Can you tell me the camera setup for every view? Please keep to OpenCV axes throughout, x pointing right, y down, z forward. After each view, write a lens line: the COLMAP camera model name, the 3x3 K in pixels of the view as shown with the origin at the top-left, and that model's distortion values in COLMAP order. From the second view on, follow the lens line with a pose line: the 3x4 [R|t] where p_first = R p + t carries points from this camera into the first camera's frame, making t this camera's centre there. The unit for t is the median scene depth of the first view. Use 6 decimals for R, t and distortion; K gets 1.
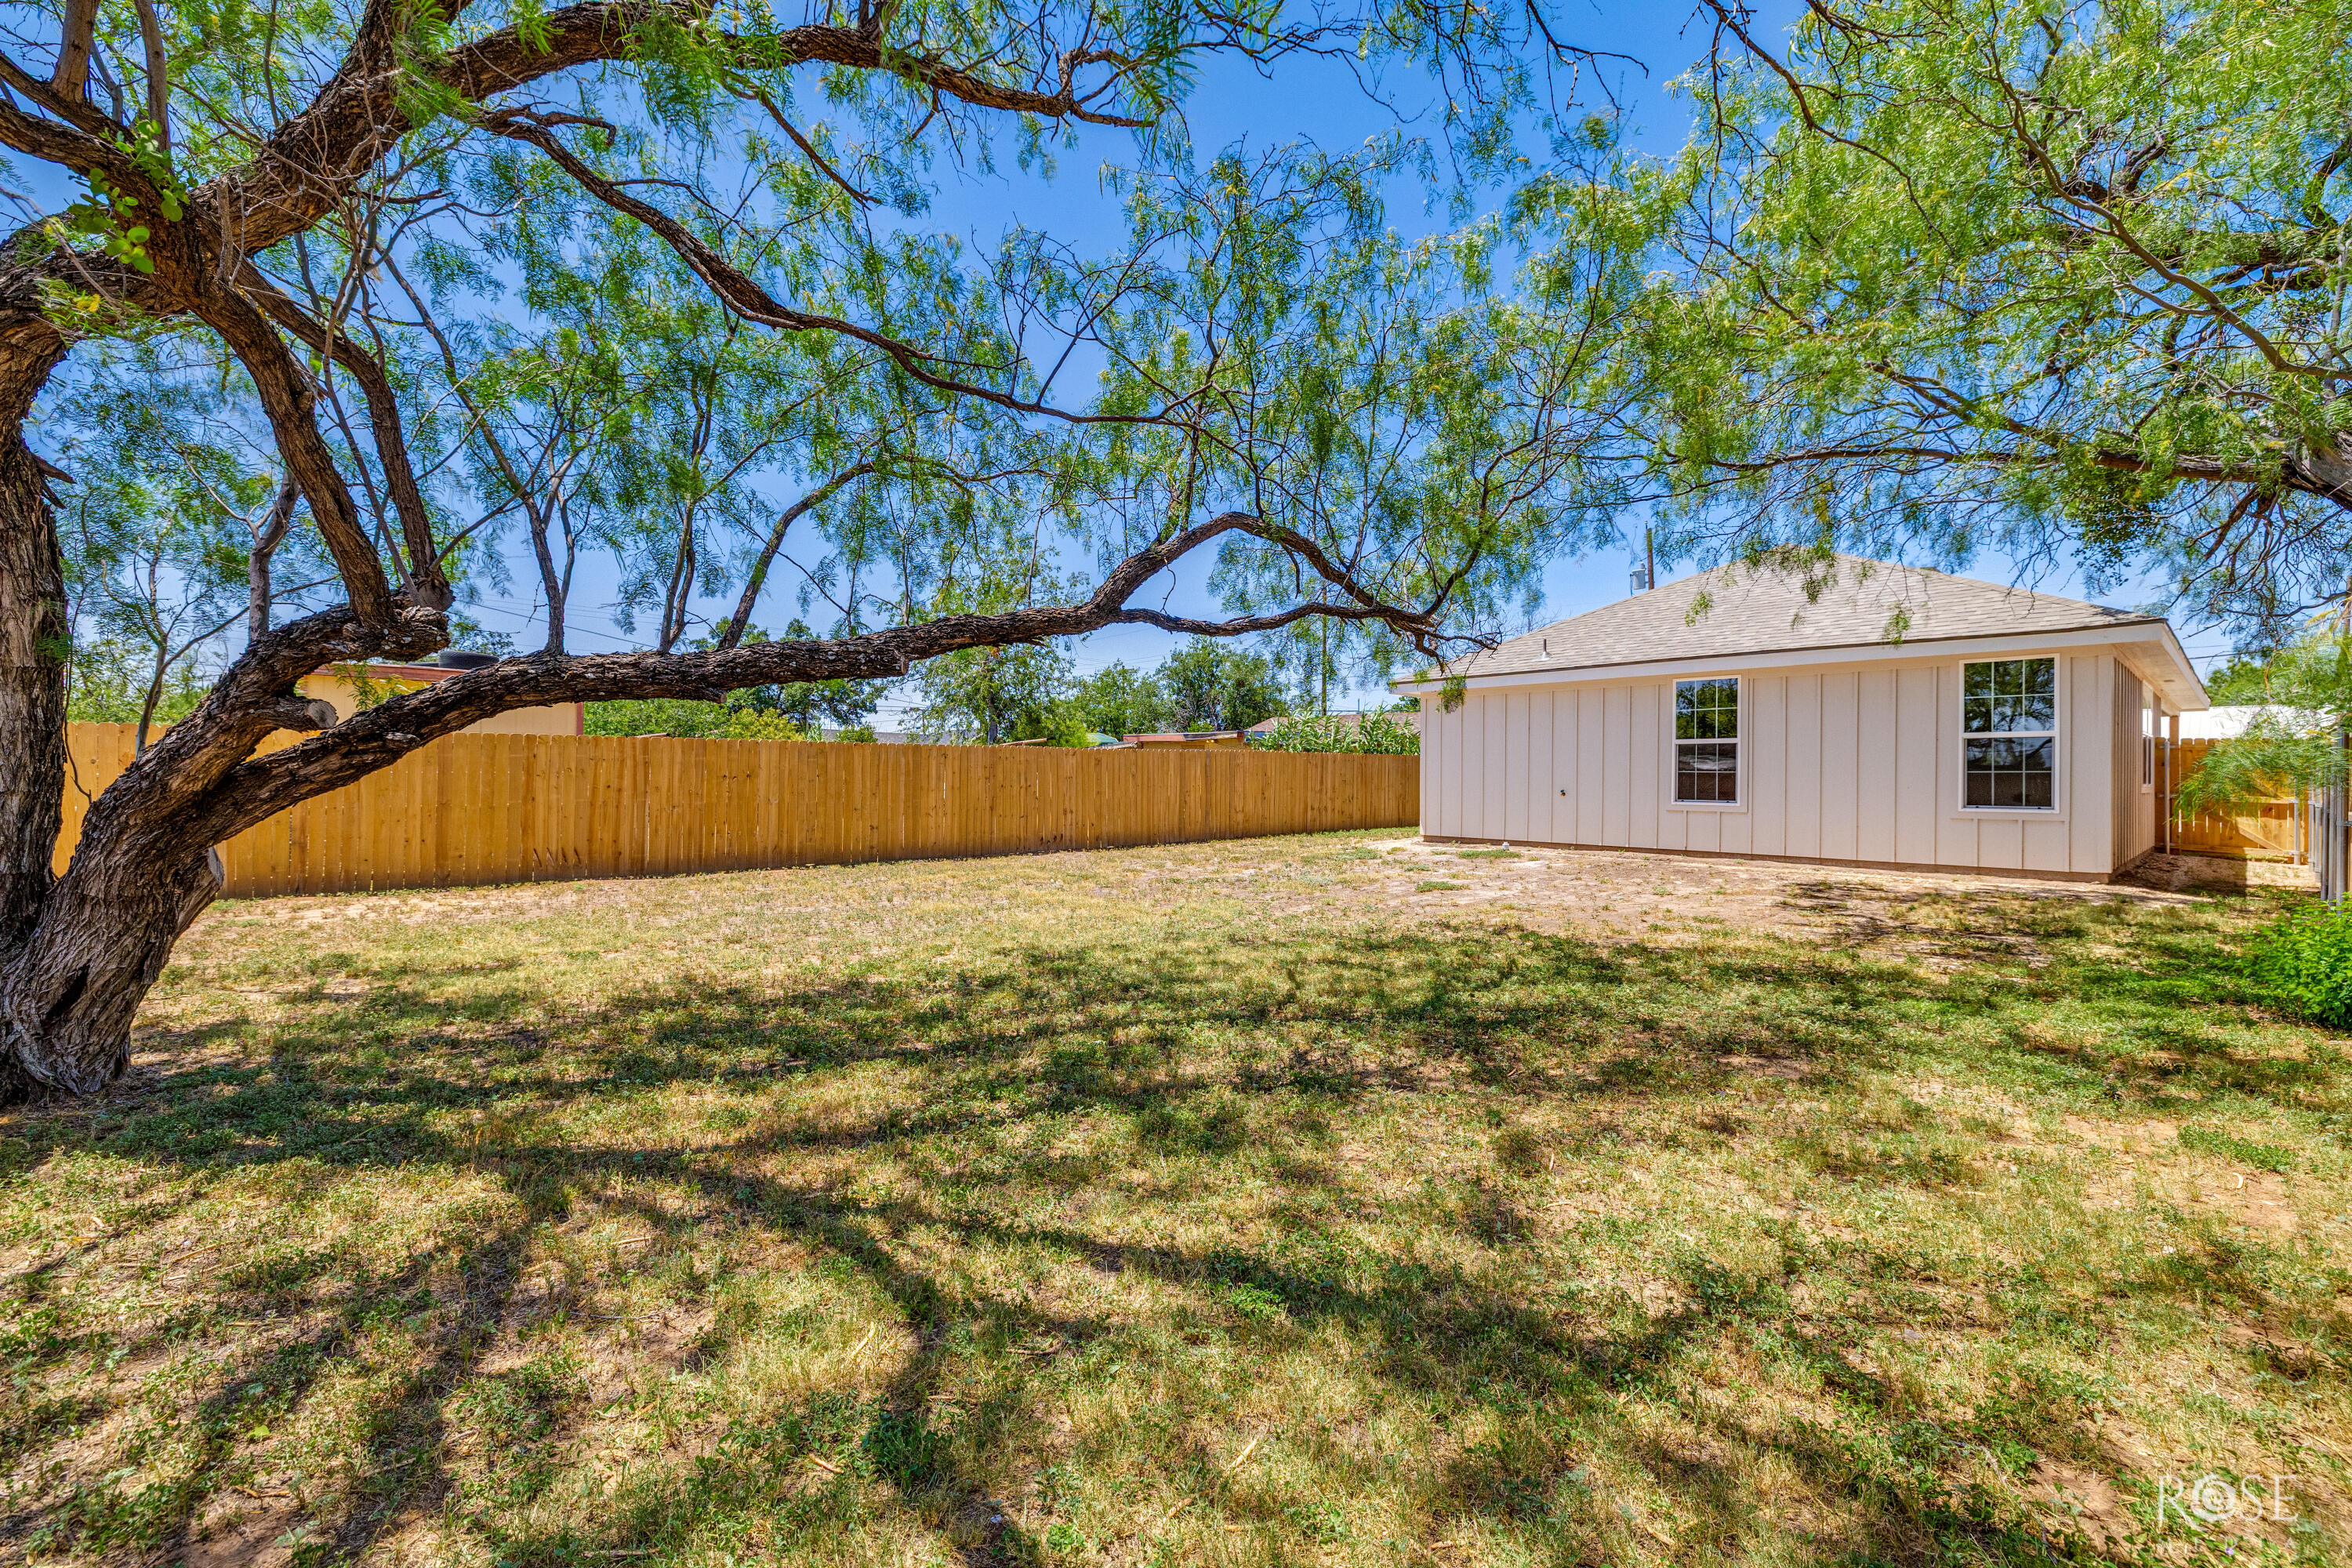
lens RADIAL K [[991.9, 0, 1179.5], [0, 991.9, 775.3], [0, 0, 1]] dist [-0.004868, -0.000038]
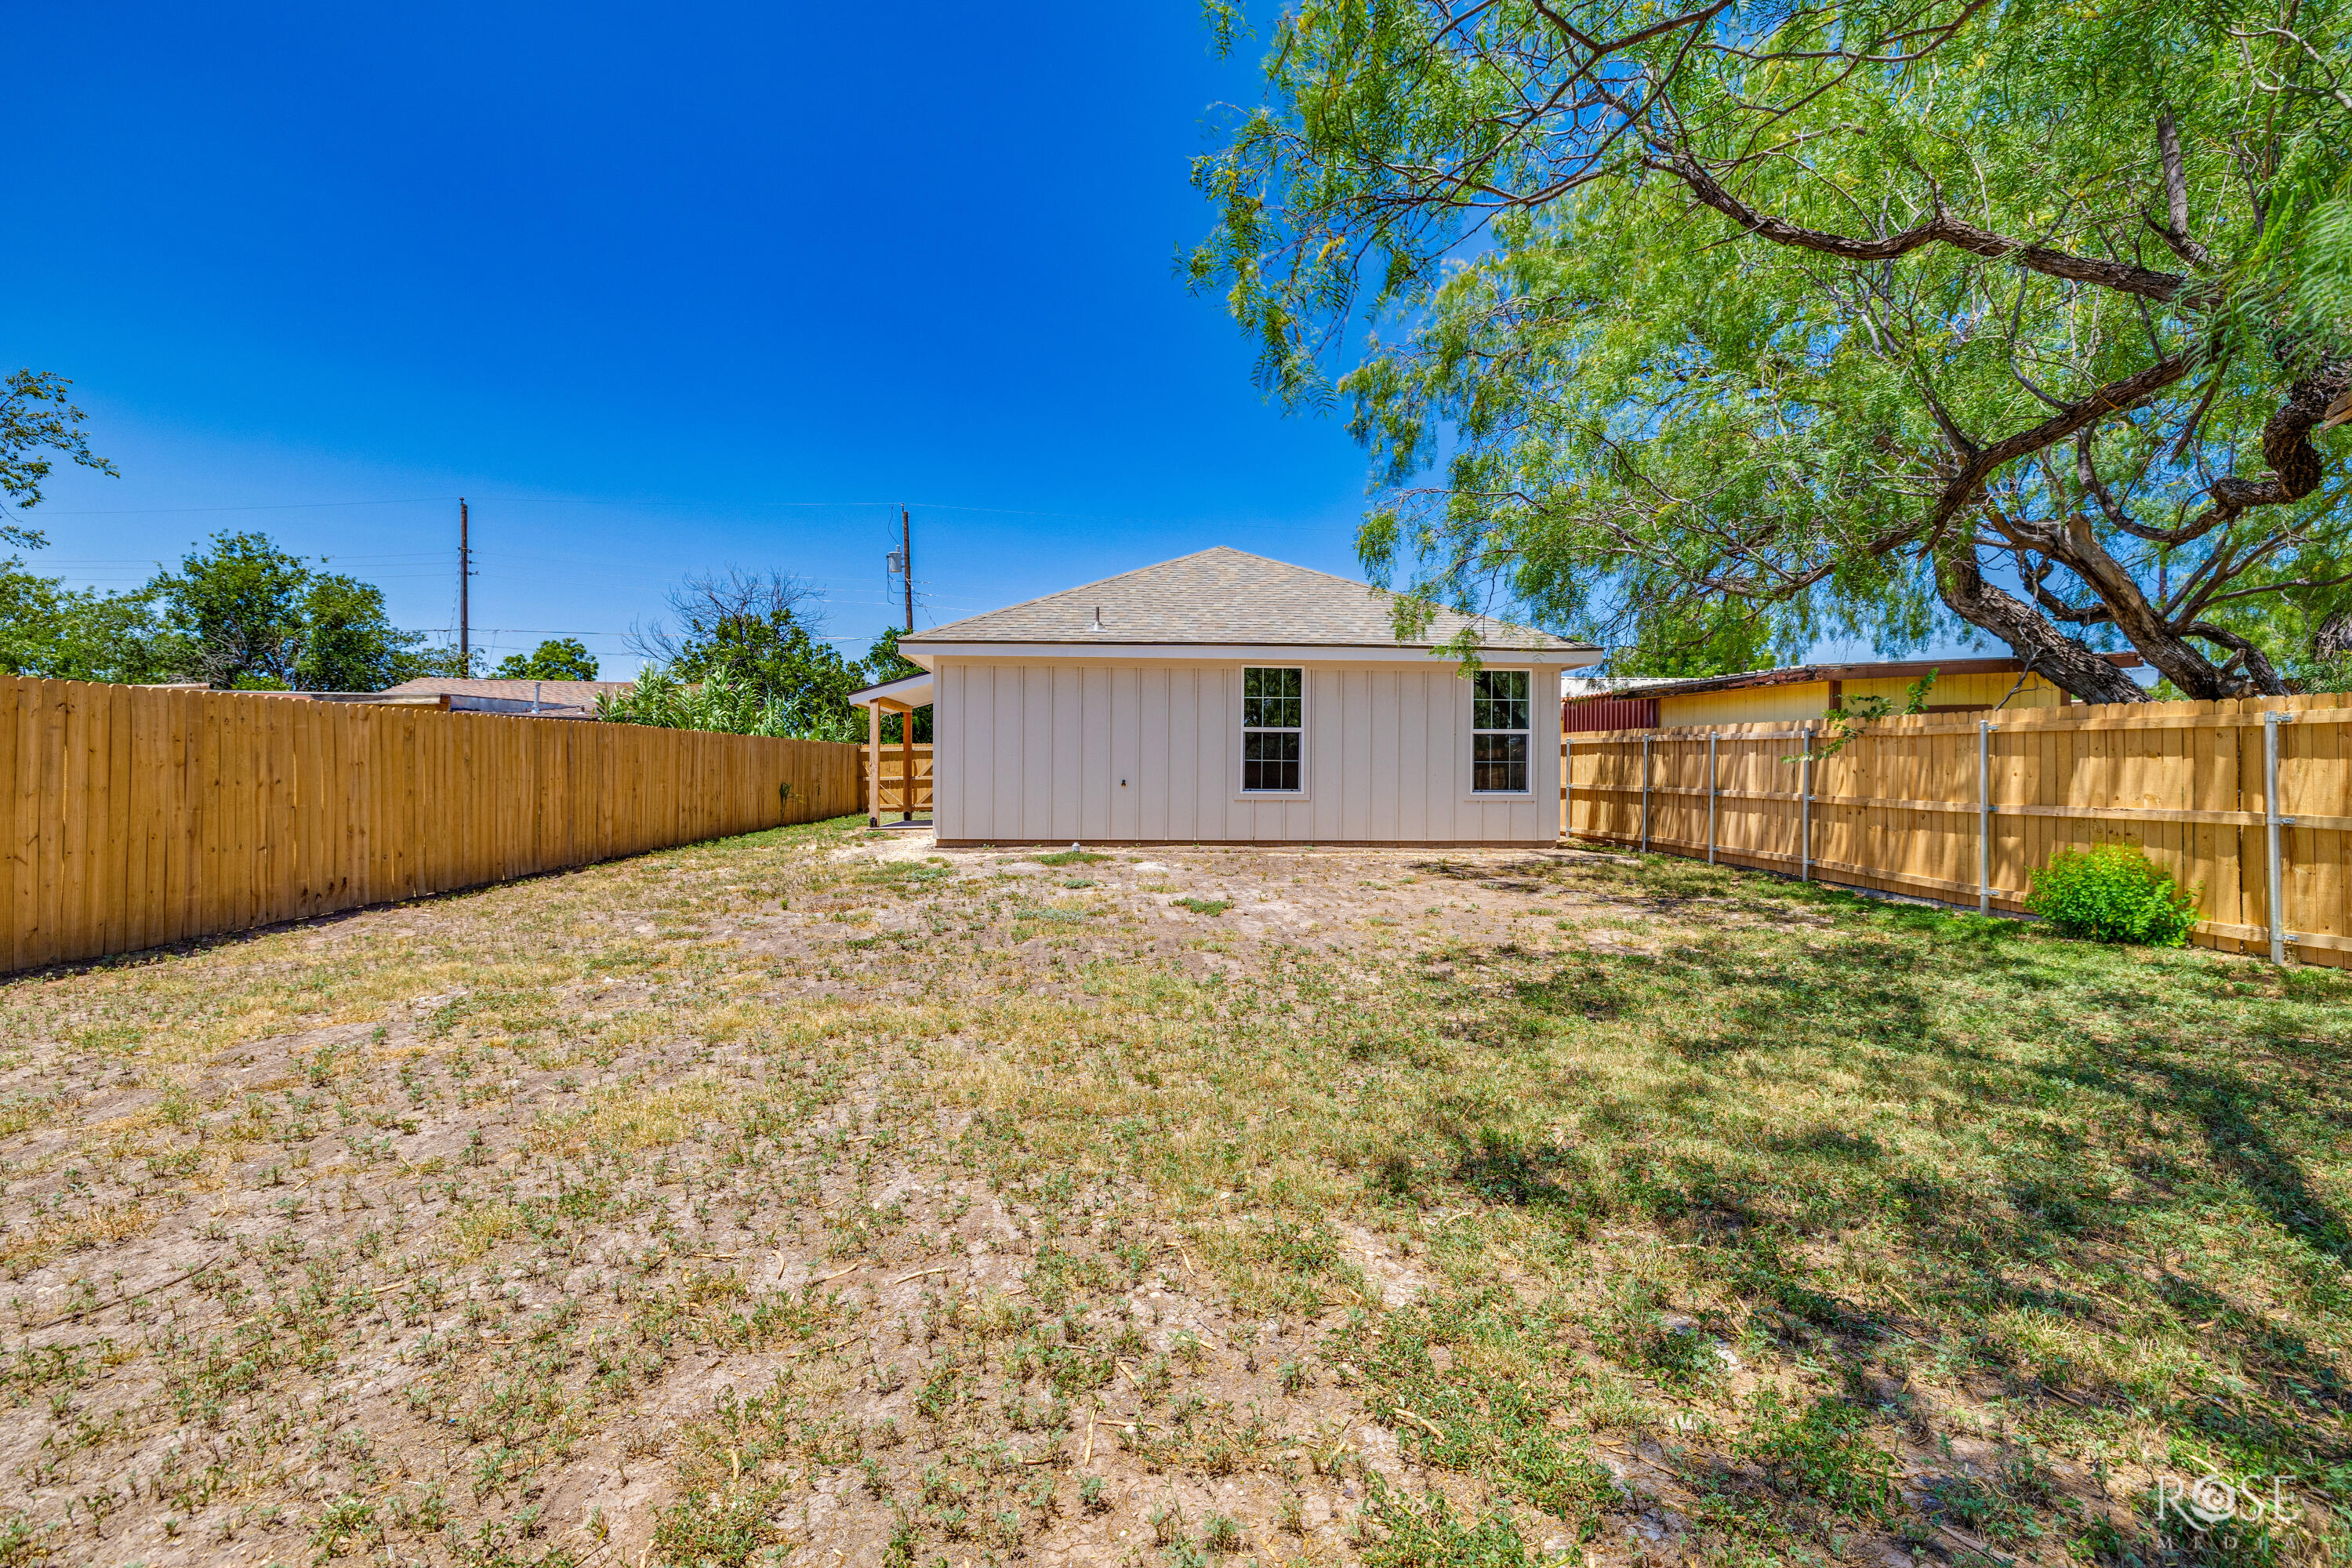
lens RADIAL K [[991.9, 0, 1178.4], [0, 991.9, 772.1], [0, 0, 1]] dist [-0.004868, -0.000038]
pose [[0.629593, -0.008311, 0.776880, -0.265146], [-0.001403, 0.999929, 0.011834, -0.002552], [-0.776924, -0.008541, 0.629537, 0.394484]]
